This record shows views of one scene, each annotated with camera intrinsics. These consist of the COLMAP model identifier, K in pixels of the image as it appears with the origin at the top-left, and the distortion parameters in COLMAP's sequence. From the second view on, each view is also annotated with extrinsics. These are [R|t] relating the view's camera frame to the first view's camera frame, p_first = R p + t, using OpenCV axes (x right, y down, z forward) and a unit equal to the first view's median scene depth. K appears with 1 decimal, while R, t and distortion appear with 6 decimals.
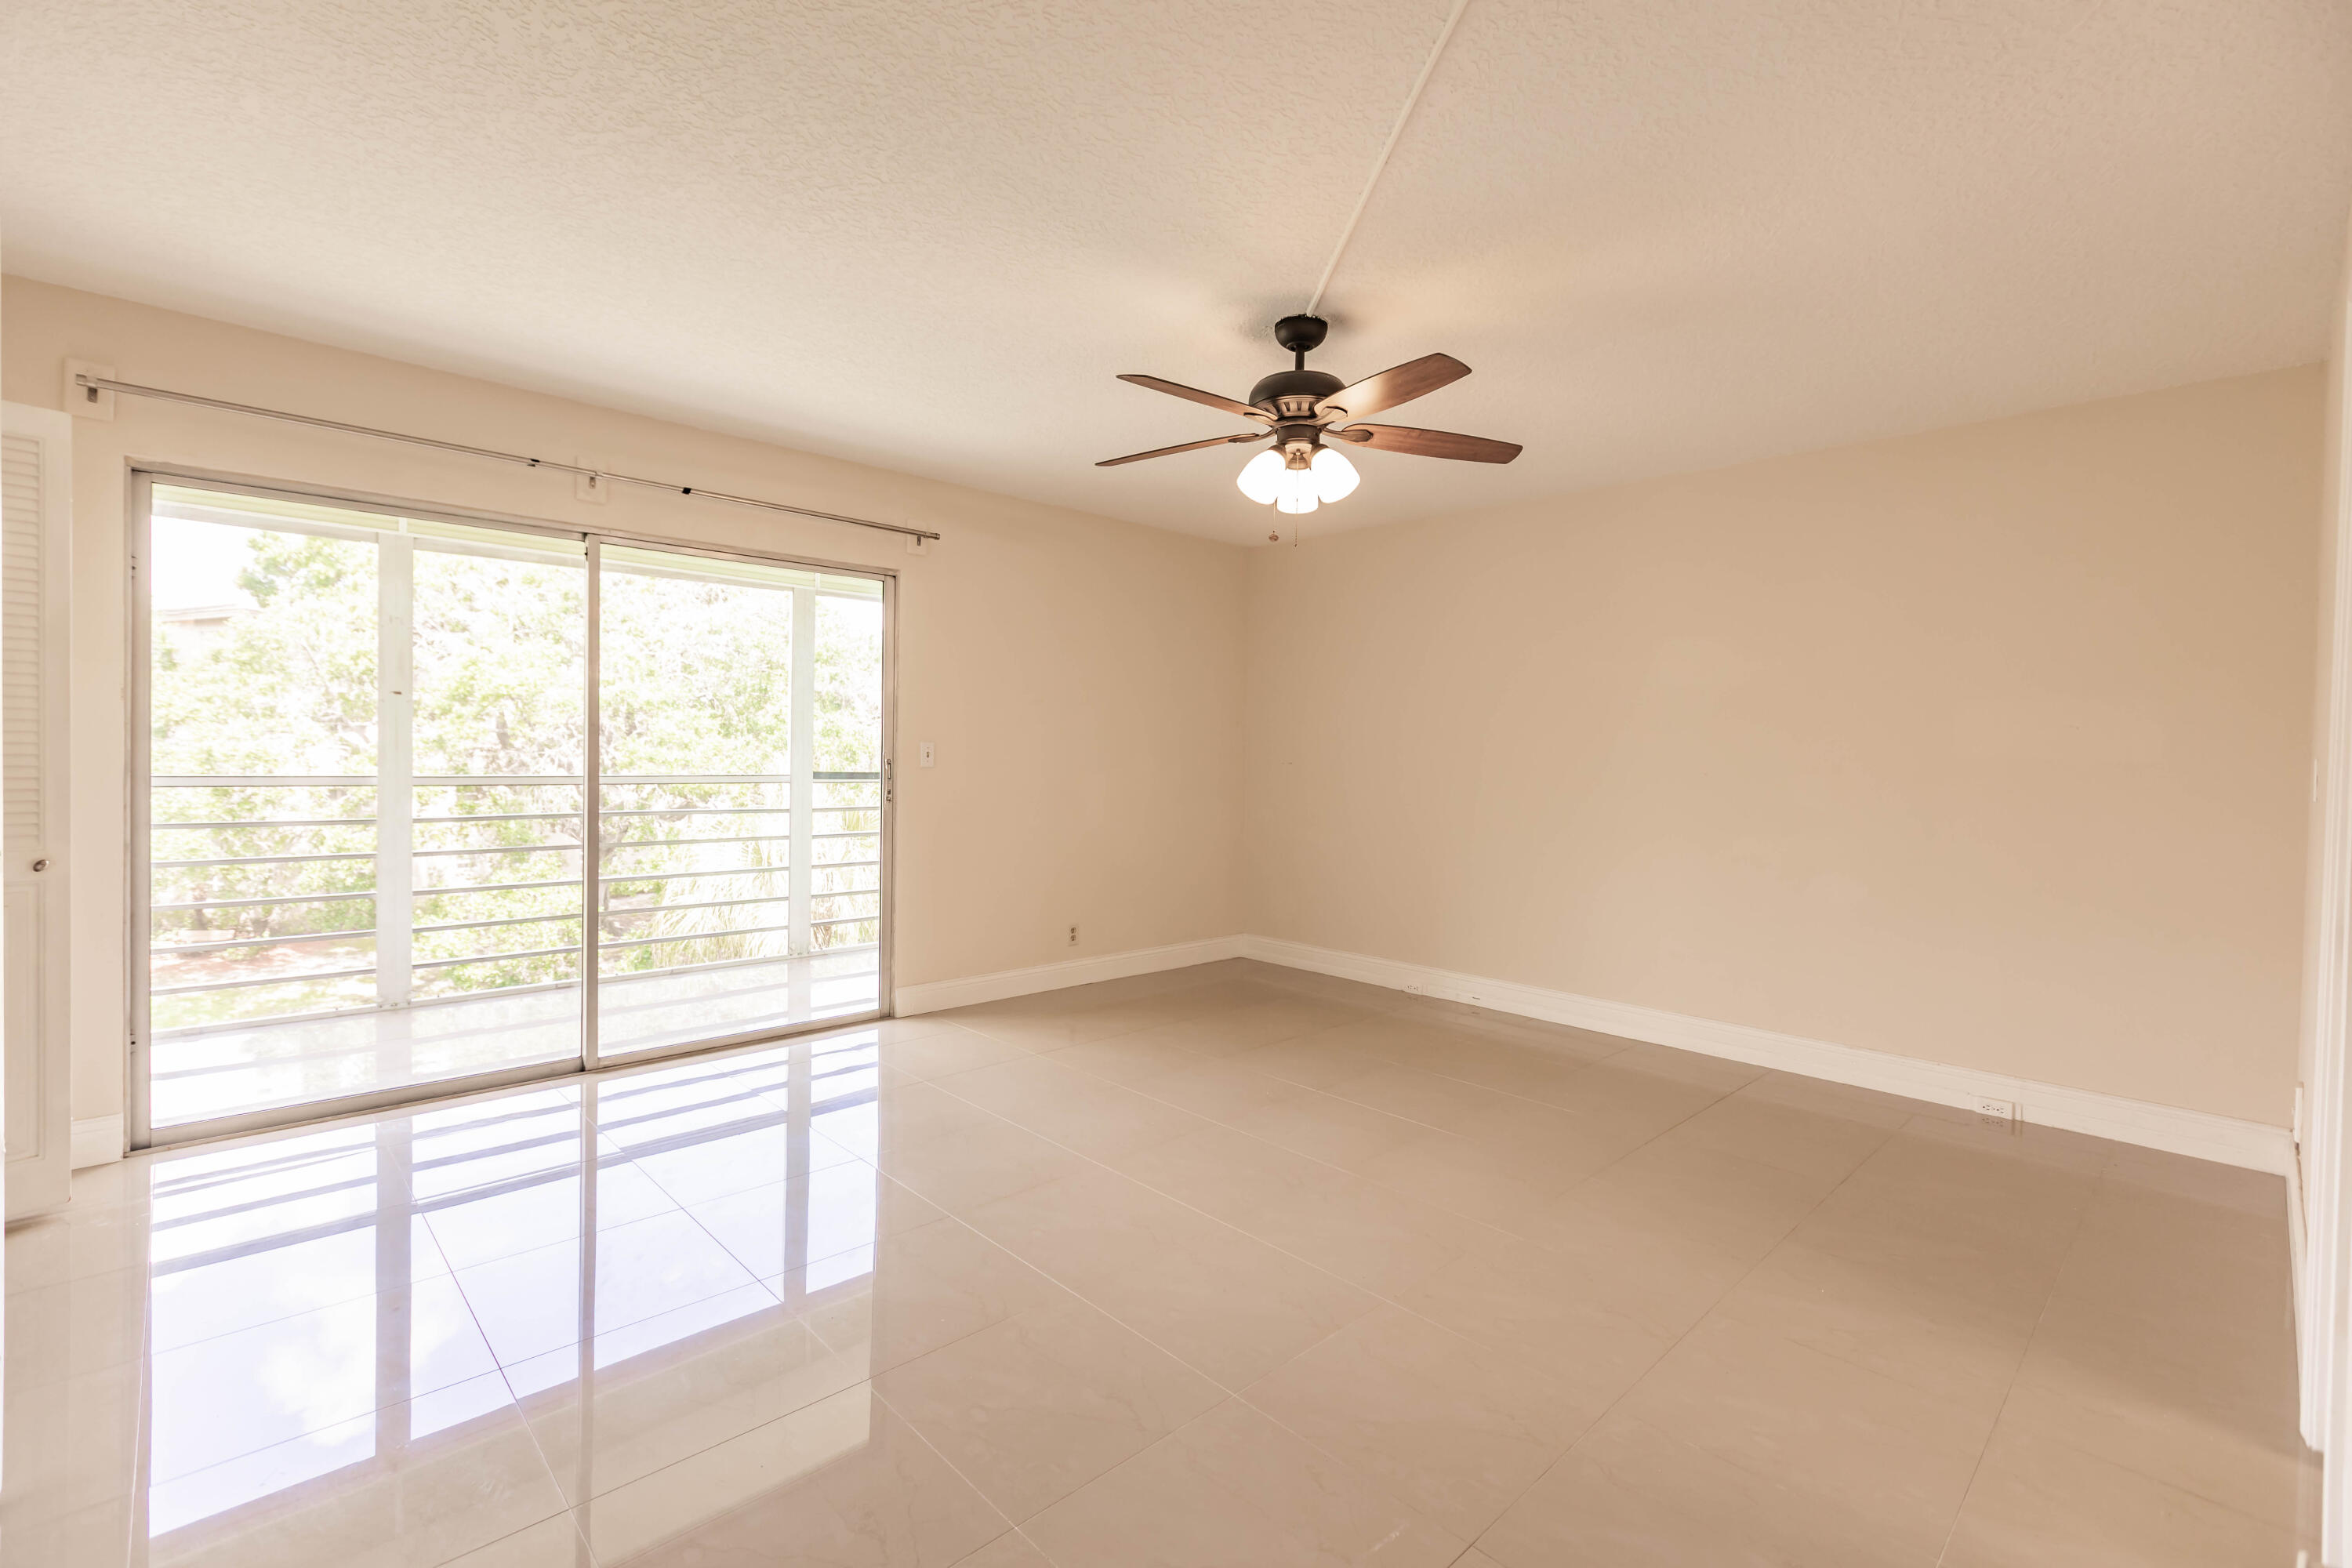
lens RADIAL K [[1034.7, 0, 1173.8], [0, 1034.7, 789.0], [0, 0, 1]] dist [0.000369, -0.000031]
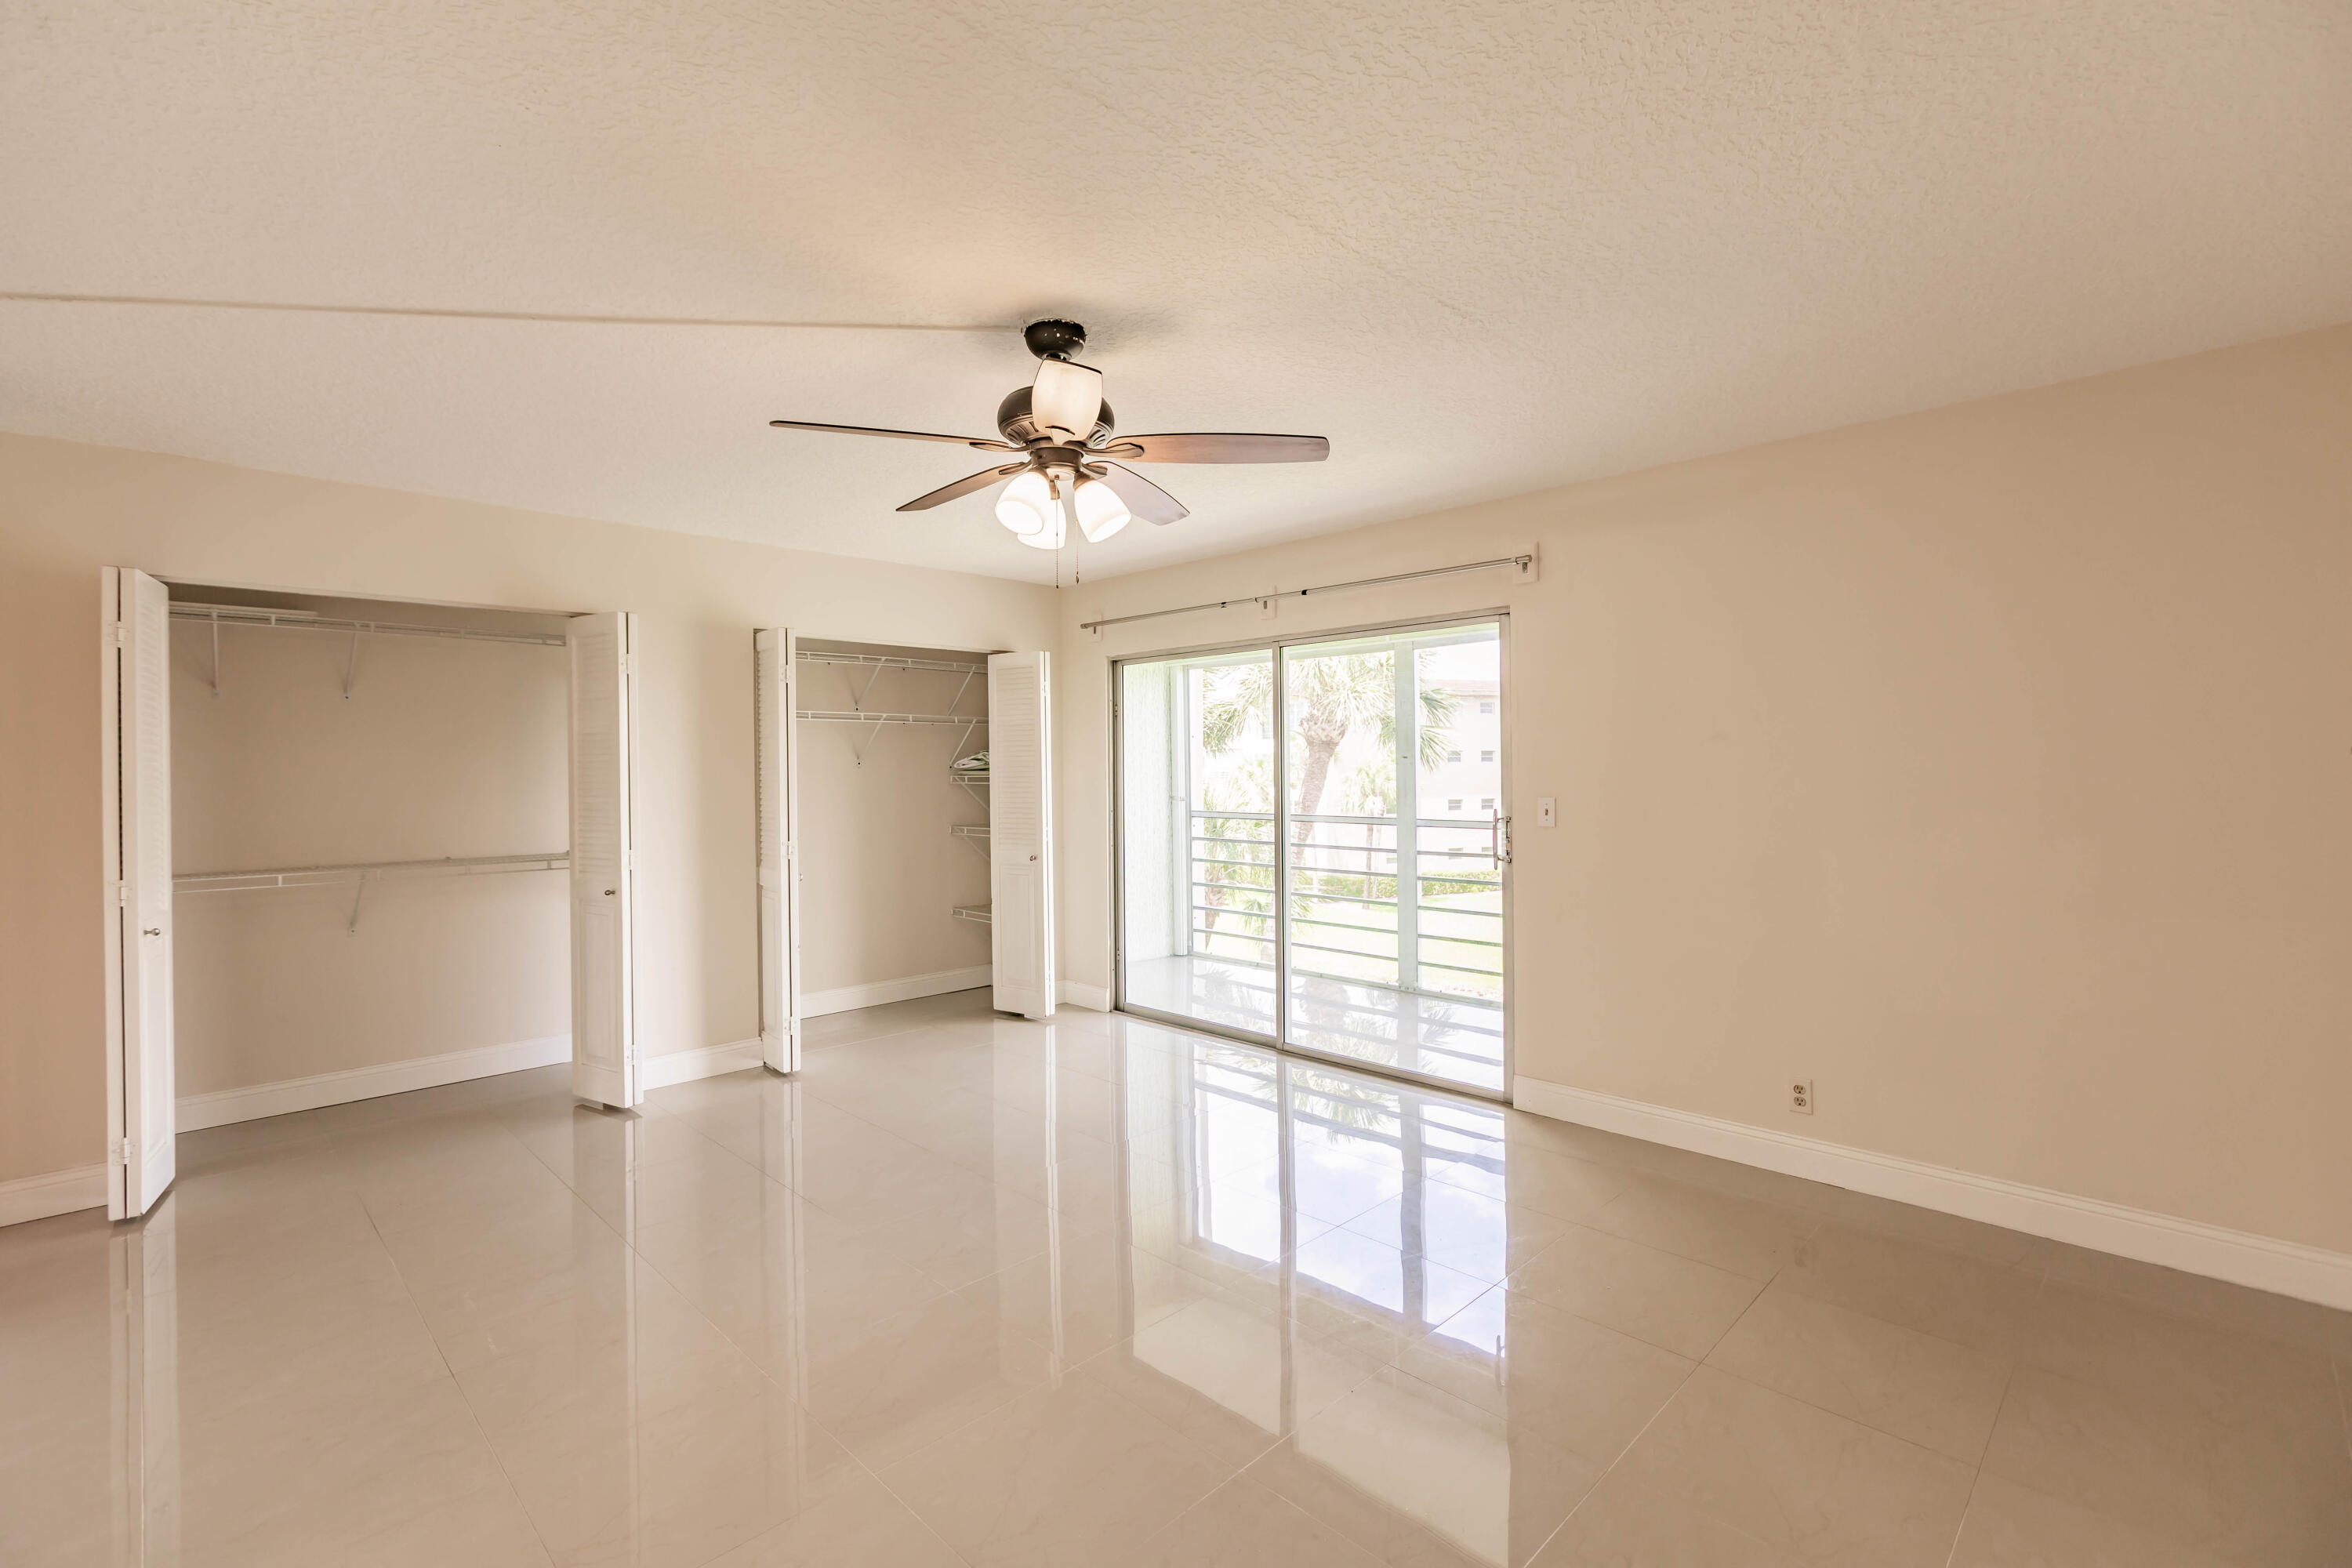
lens RADIAL K [[1034.7, 0, 1179.9], [0, 1034.7, 774.5], [0, 0, 1]] dist [0.000369, -0.000031]
pose [[0.030574, -0.015143, -0.999418, 0.608649], [-0.025100, 0.999558, -0.015913, -0.042899], [0.999217, 0.025572, 0.030180, 0.682433]]
